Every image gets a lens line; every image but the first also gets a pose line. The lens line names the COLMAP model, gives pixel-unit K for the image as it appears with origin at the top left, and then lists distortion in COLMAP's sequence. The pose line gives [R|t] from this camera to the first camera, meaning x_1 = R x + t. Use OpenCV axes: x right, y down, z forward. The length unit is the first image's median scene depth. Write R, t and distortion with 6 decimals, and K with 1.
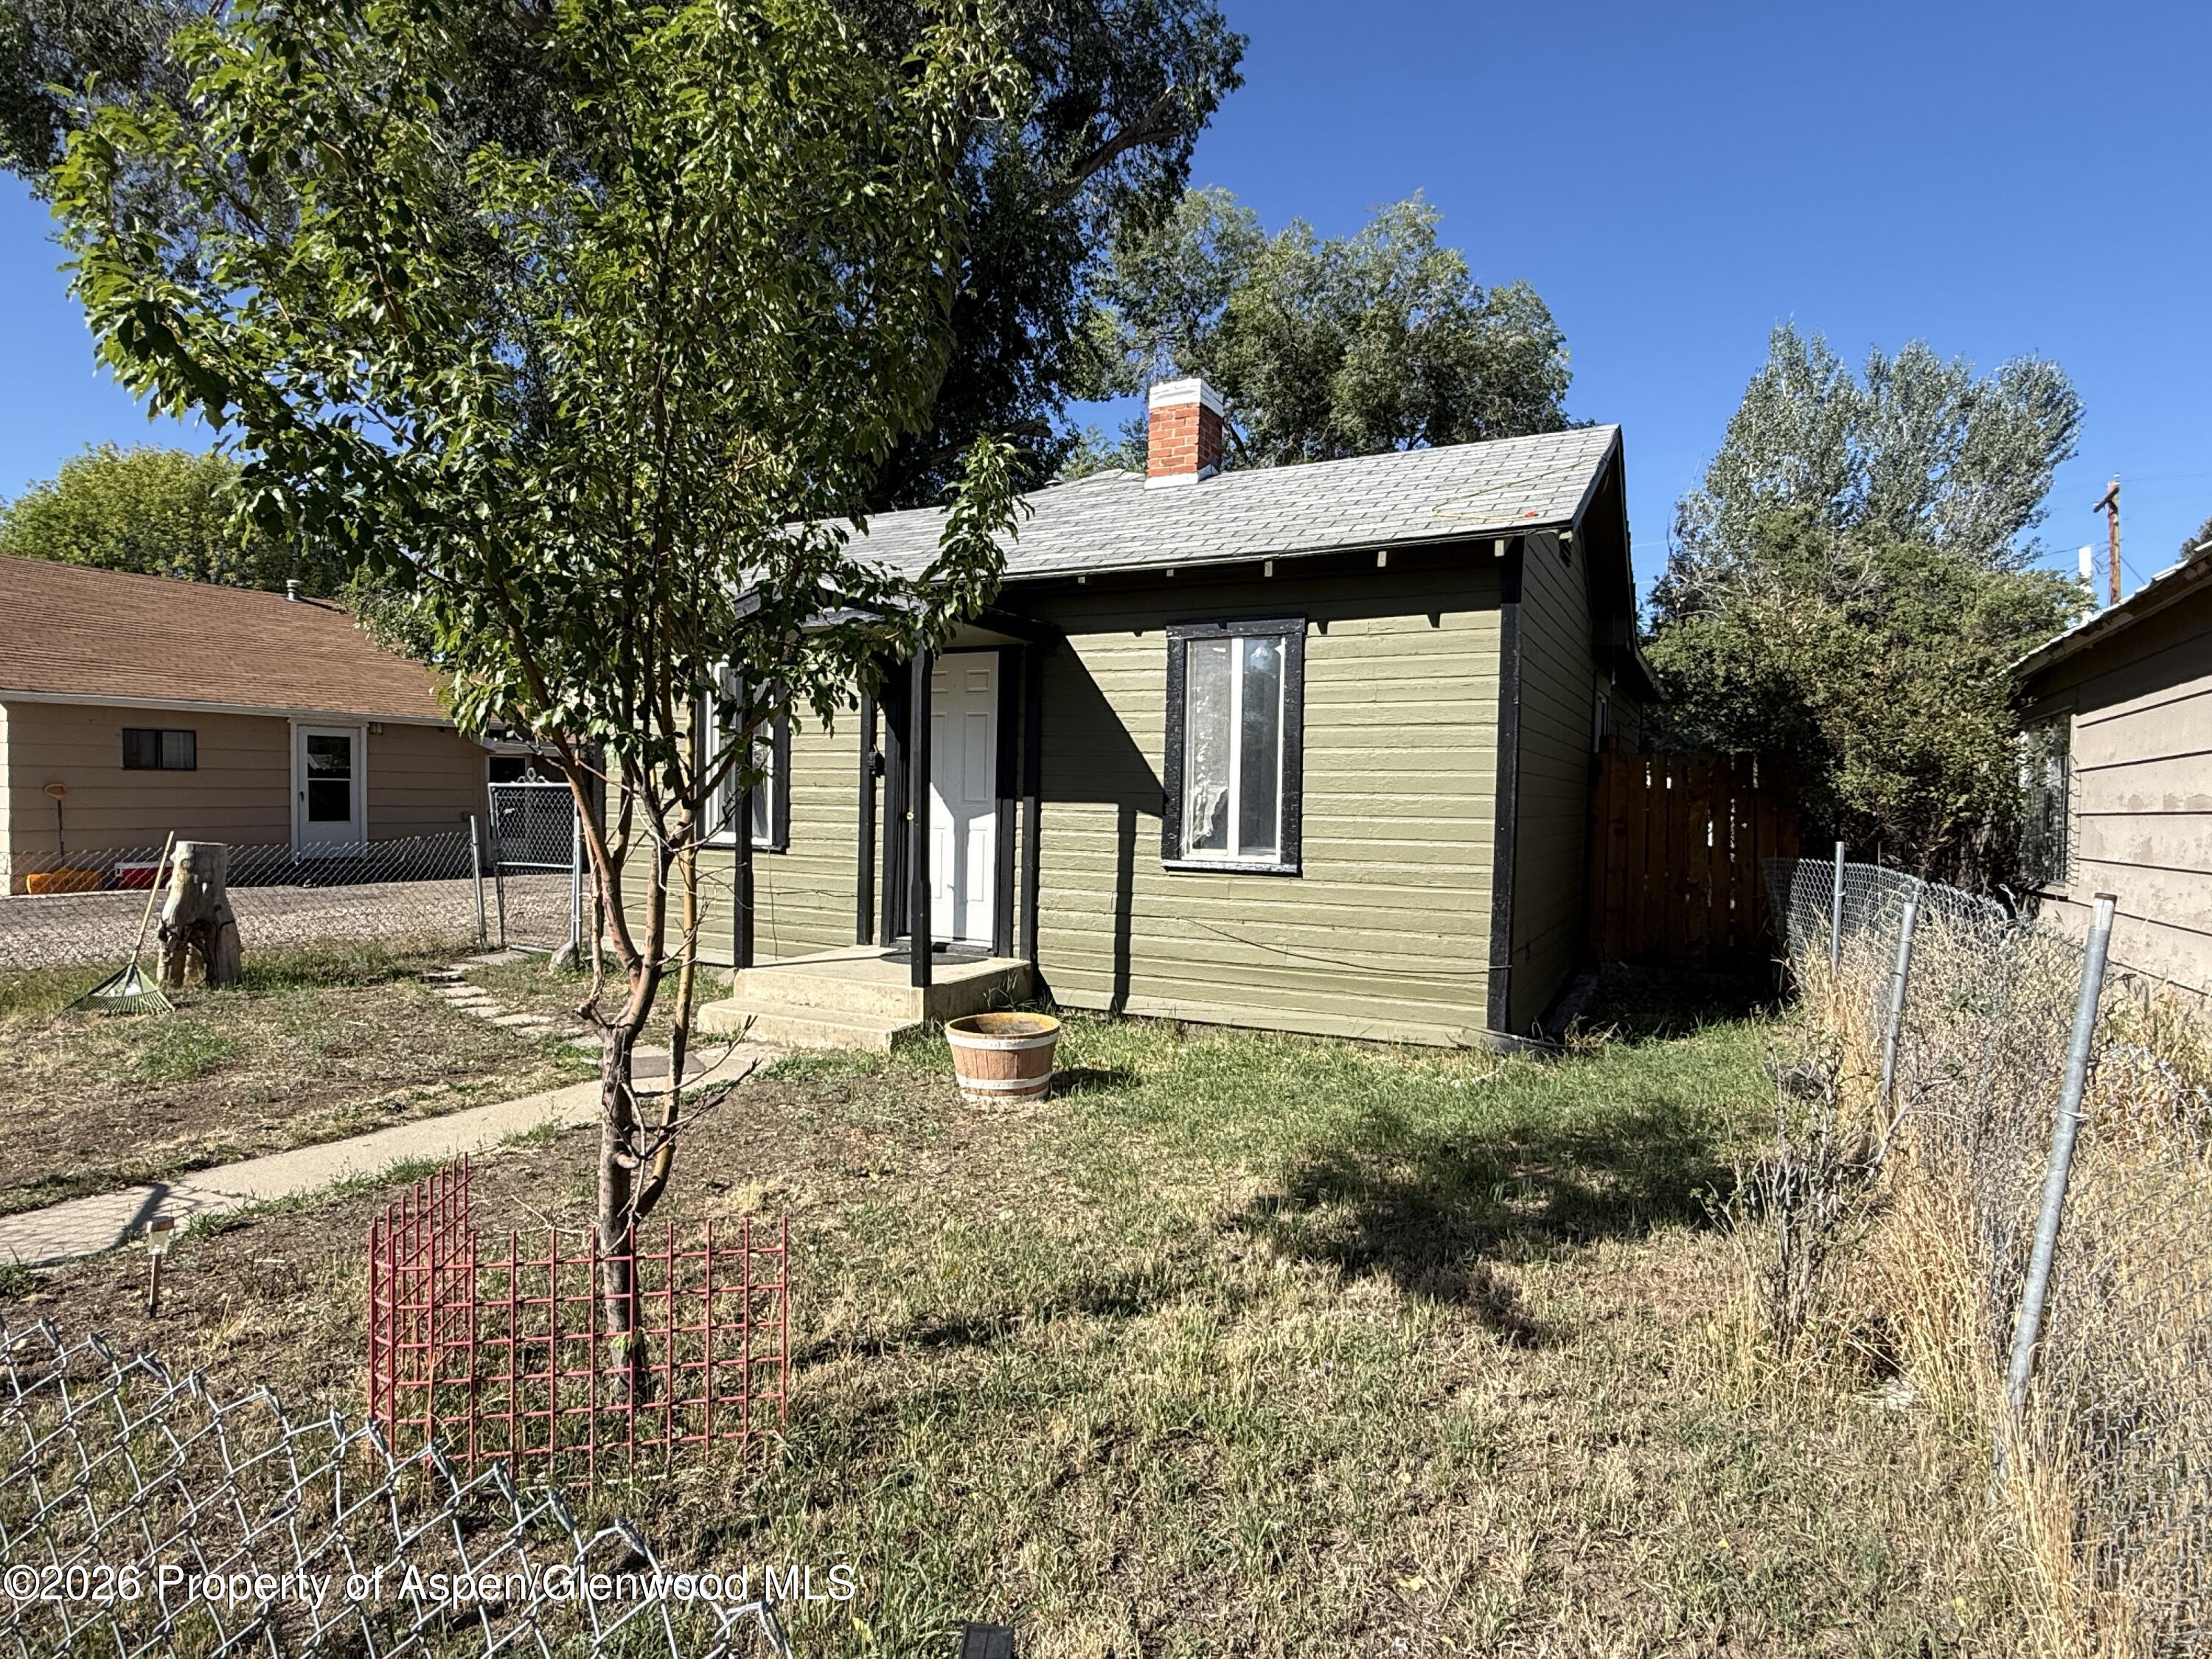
lens RADIAL K [[1193.1, 0, 1106.0], [0, 1193.1, 829.5], [0, 0, 1]] dist [-0.002916, -0.000567]
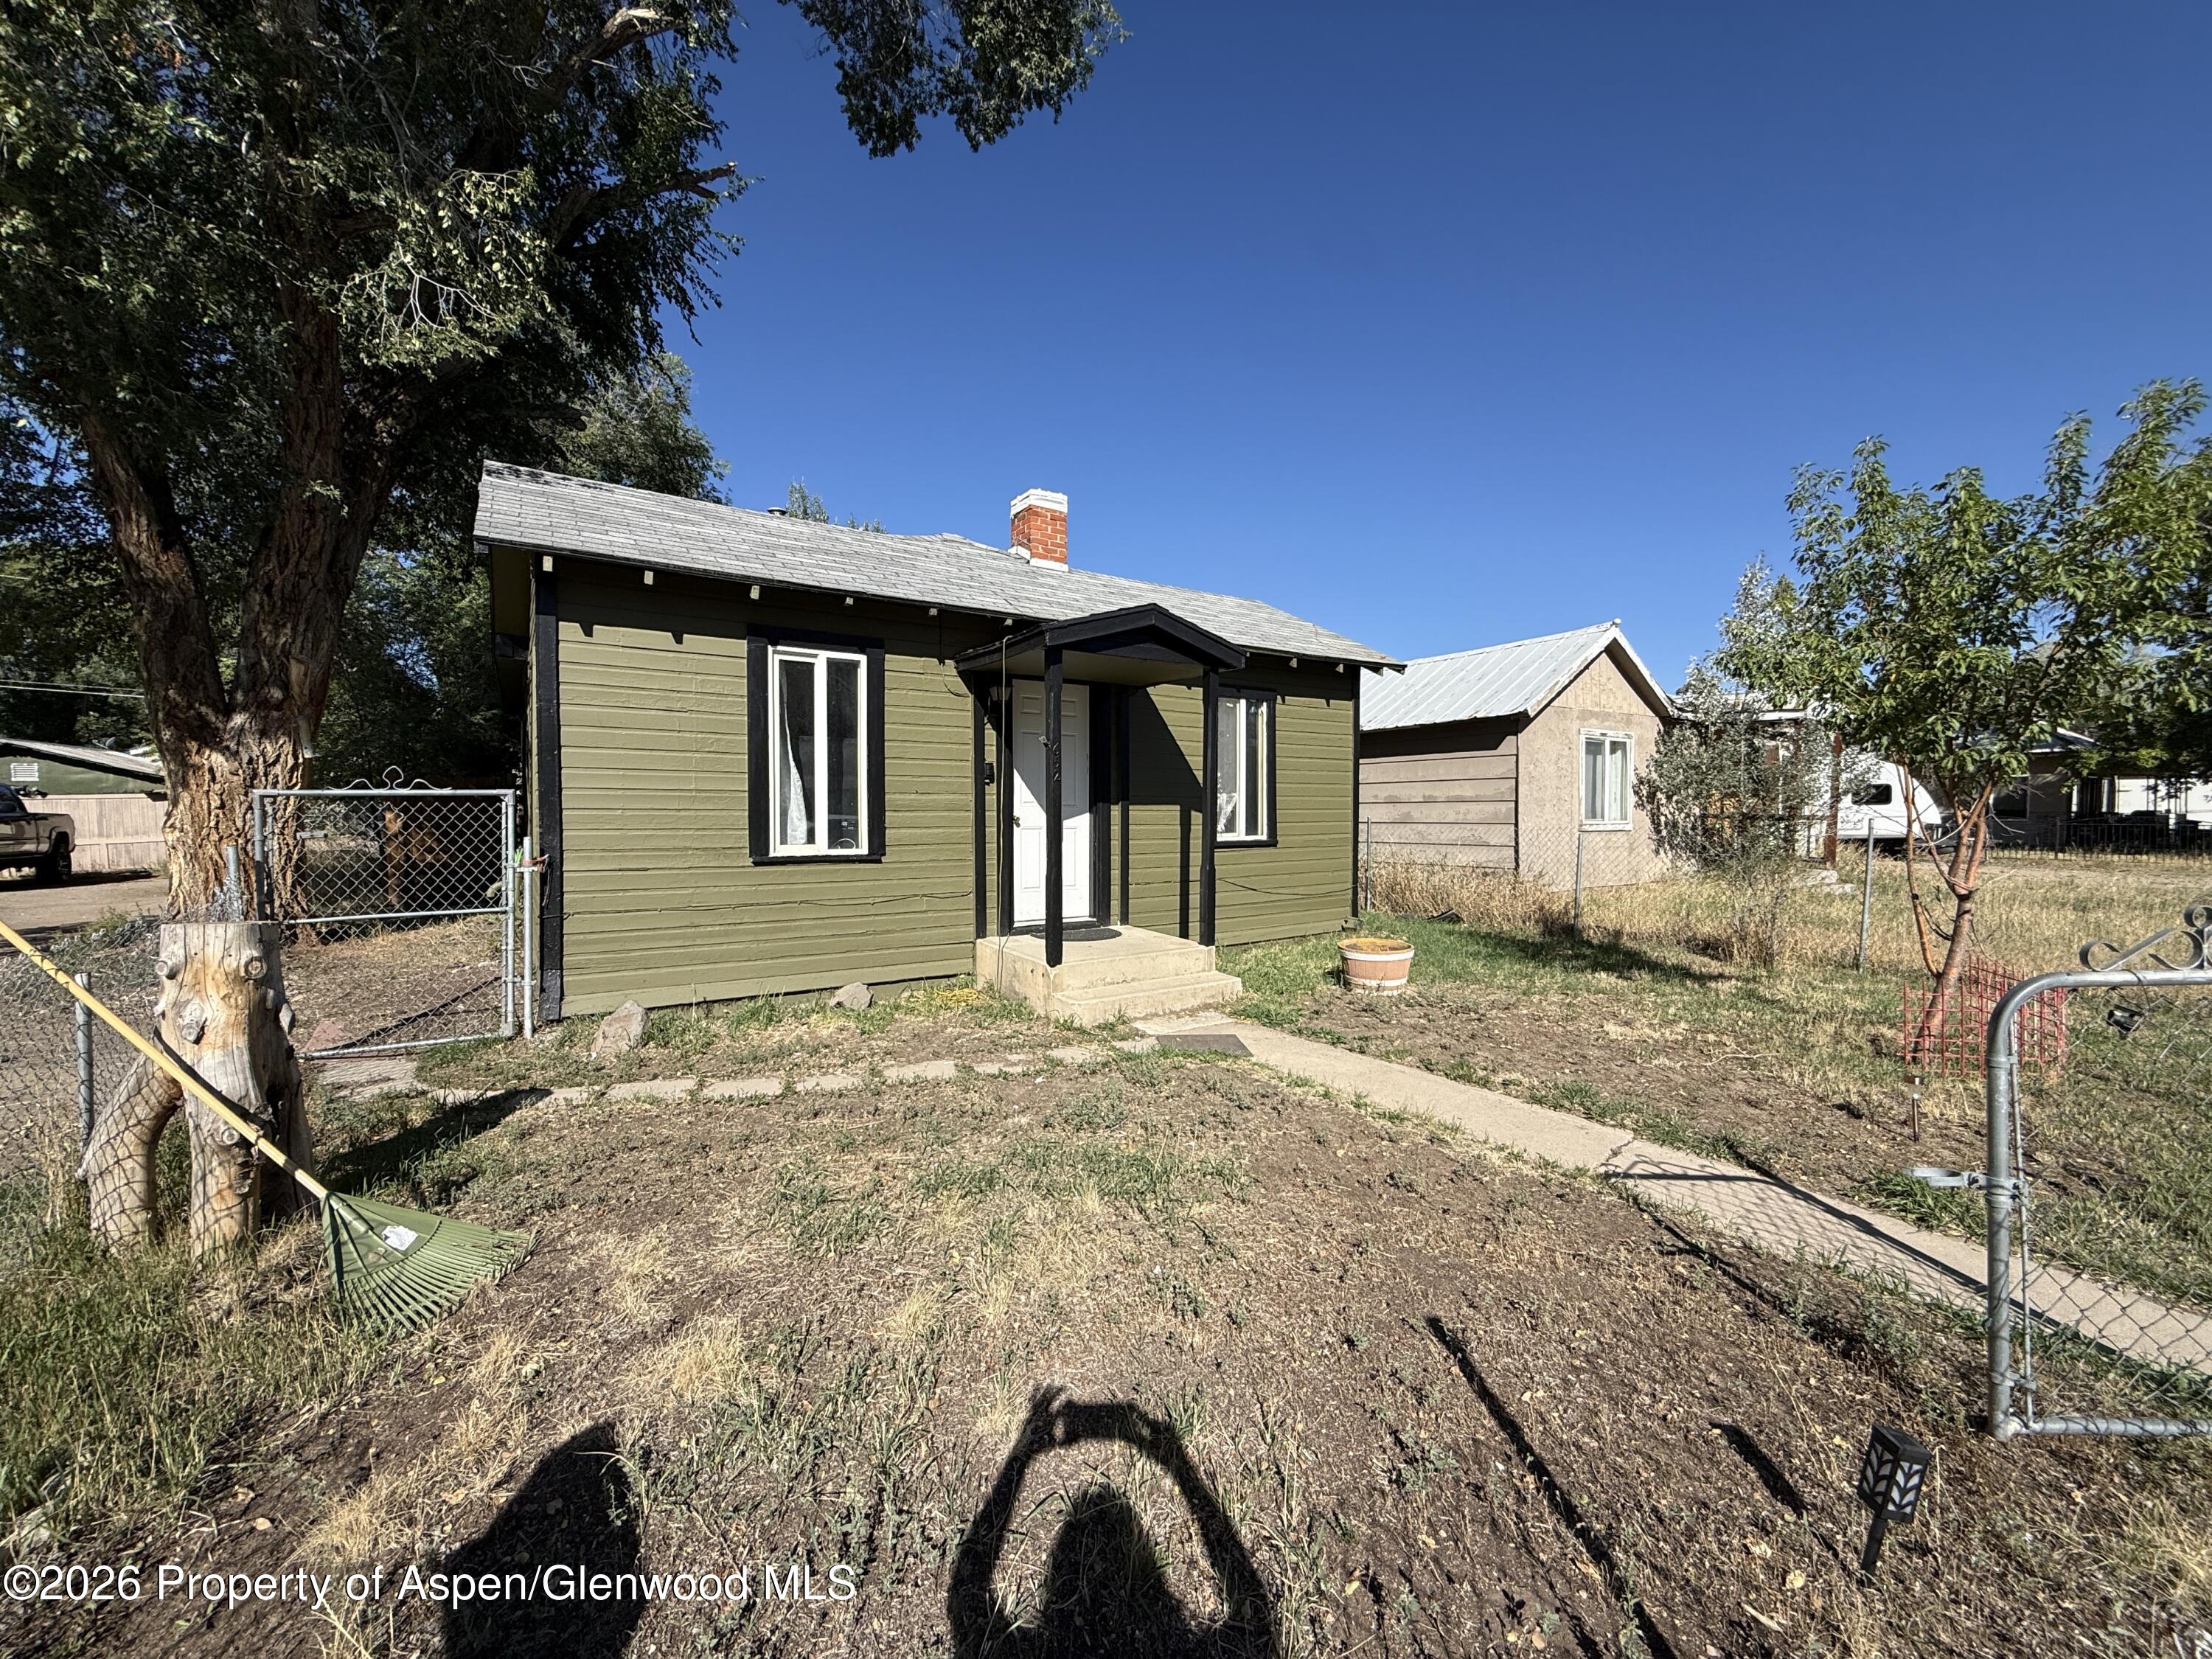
lens RADIAL K [[878.7, 0, 1101.4], [0, 878.7, 835.7], [0, 0, 1]] dist [-0.001132, 0.000373]
pose [[0.475268, -0.047249, 0.878572, -0.968490], [0.029657, 0.998850, 0.037674, -0.027567], [-0.879341, 0.008151, 0.476122, 0.584187]]
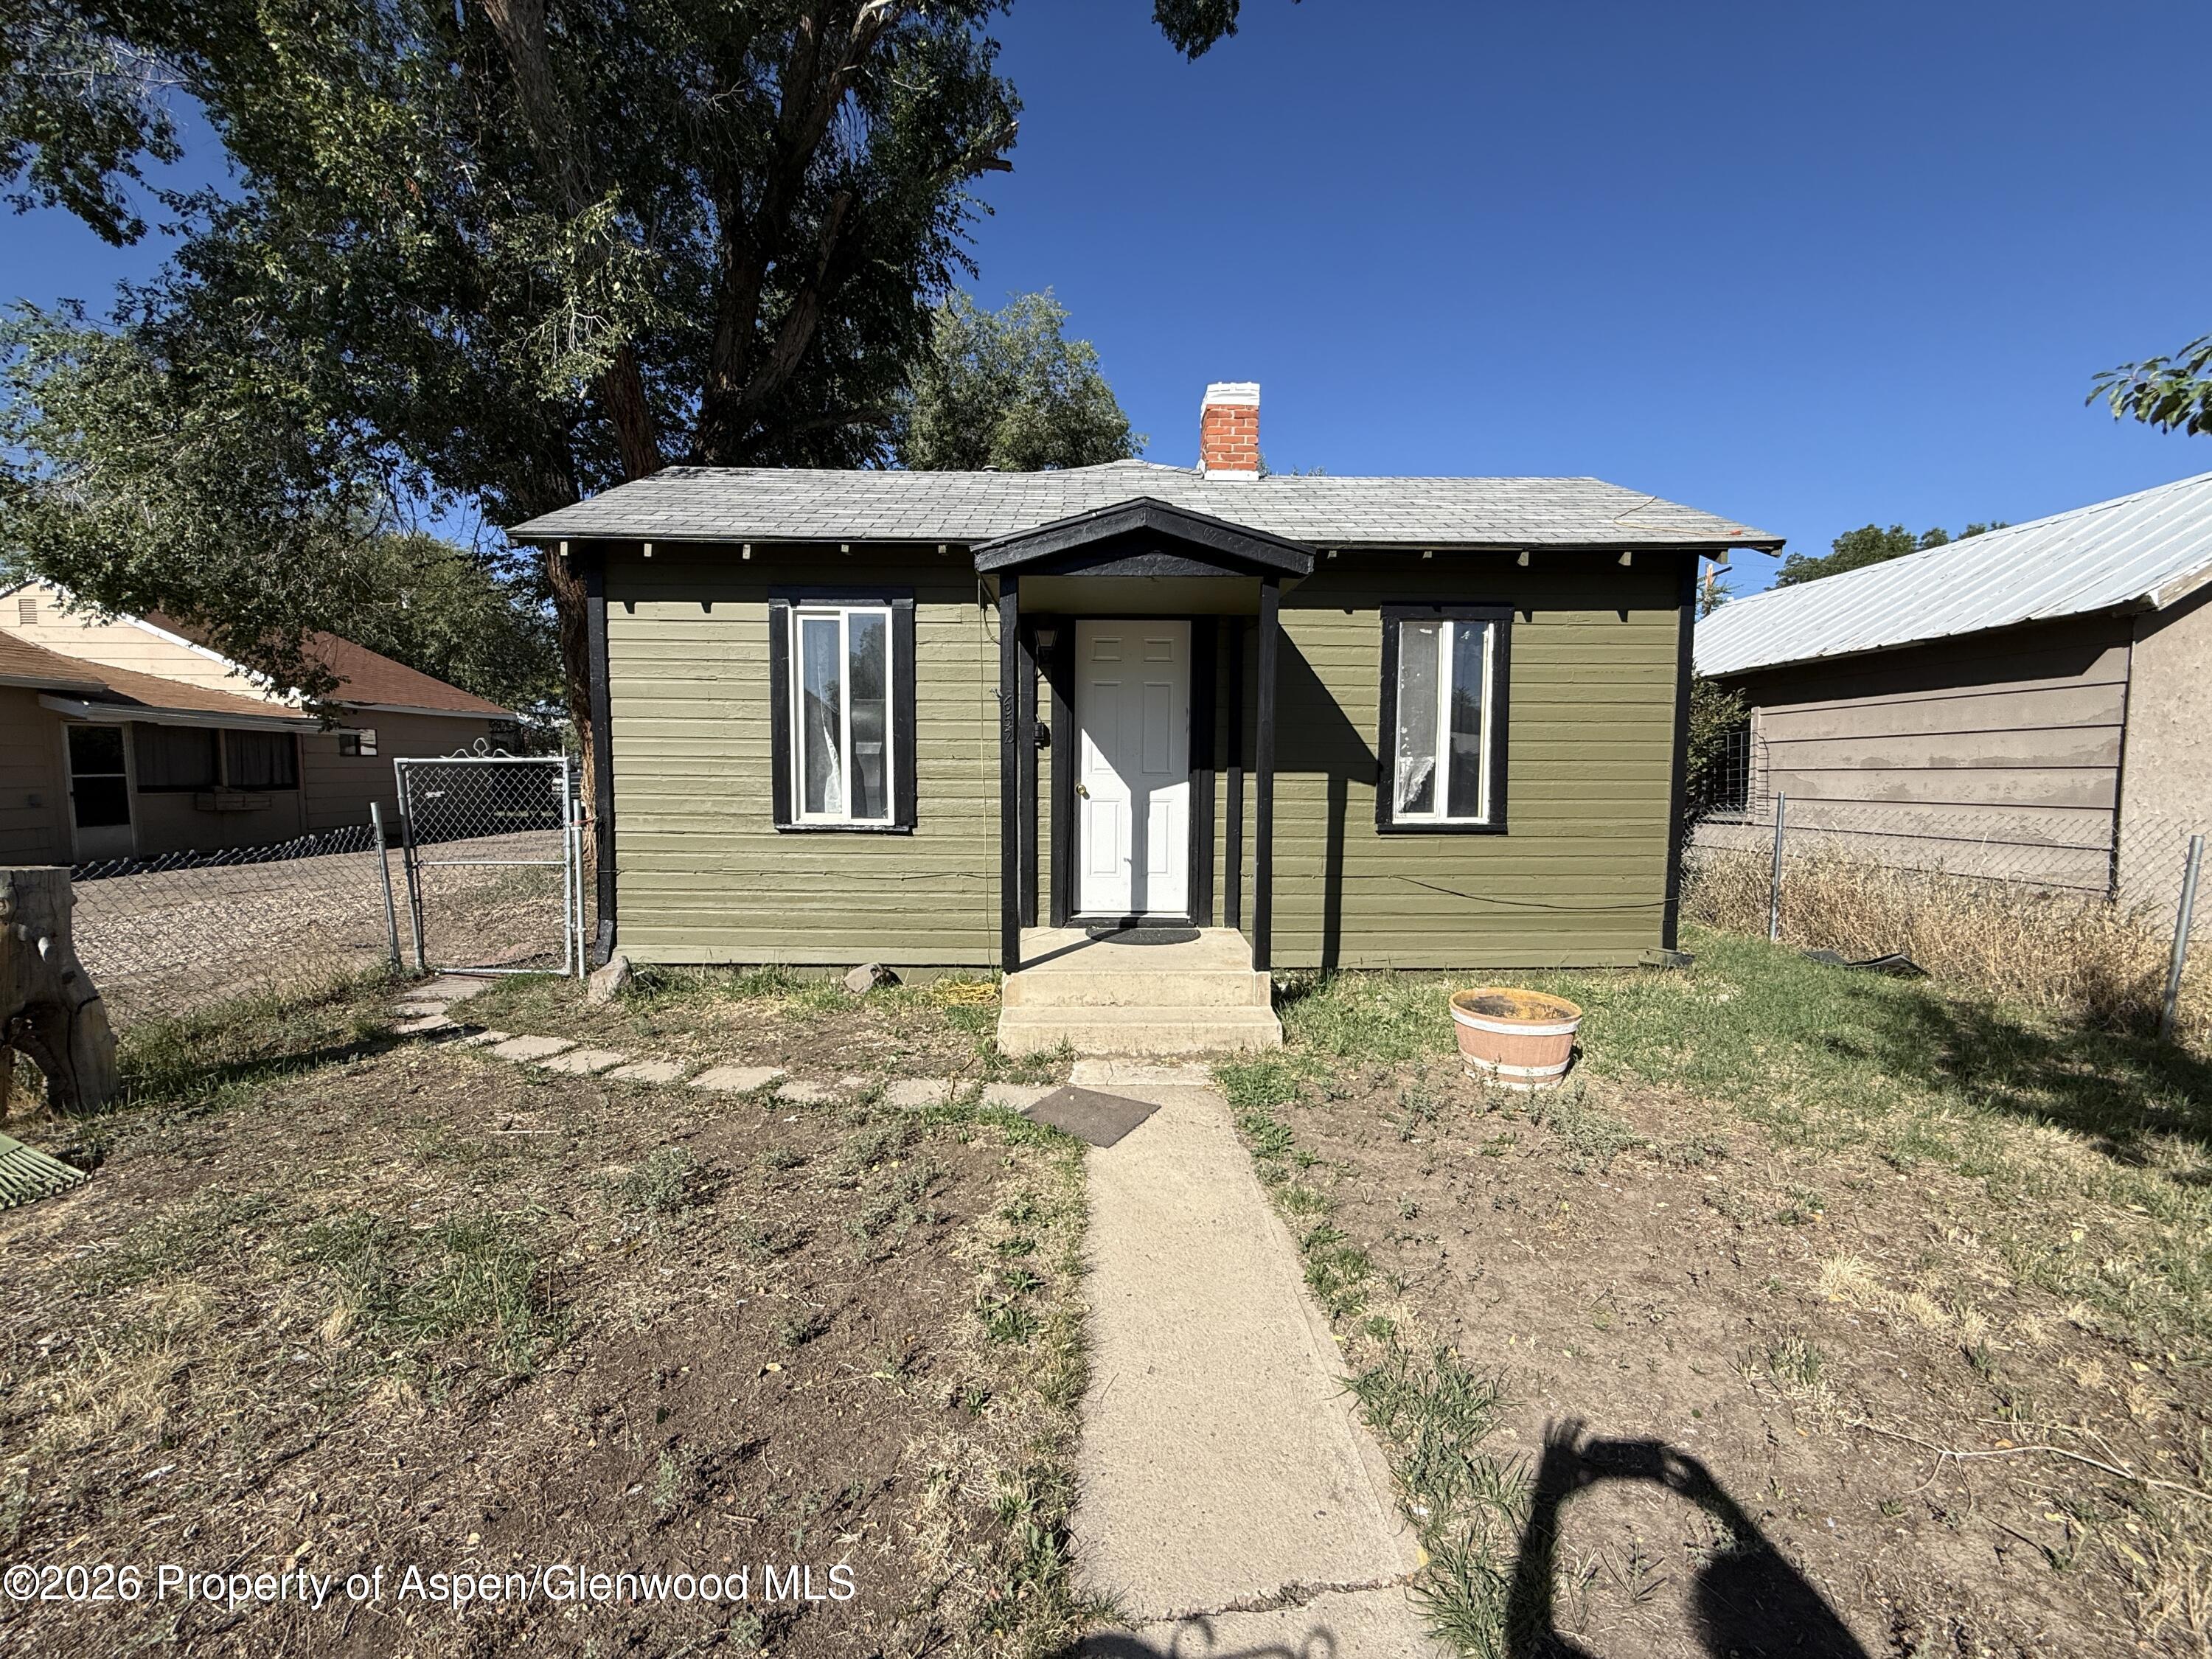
lens RADIAL K [[878.7, 0, 1101.4], [0, 878.7, 835.7], [0, 0, 1]] dist [-0.001132, 0.000373]
pose [[0.876590, -0.051127, 0.478515, -0.545318], [0.023680, 0.997719, 0.063221, -0.020489], [-0.480655, -0.044088, 0.875801, 0.413701]]
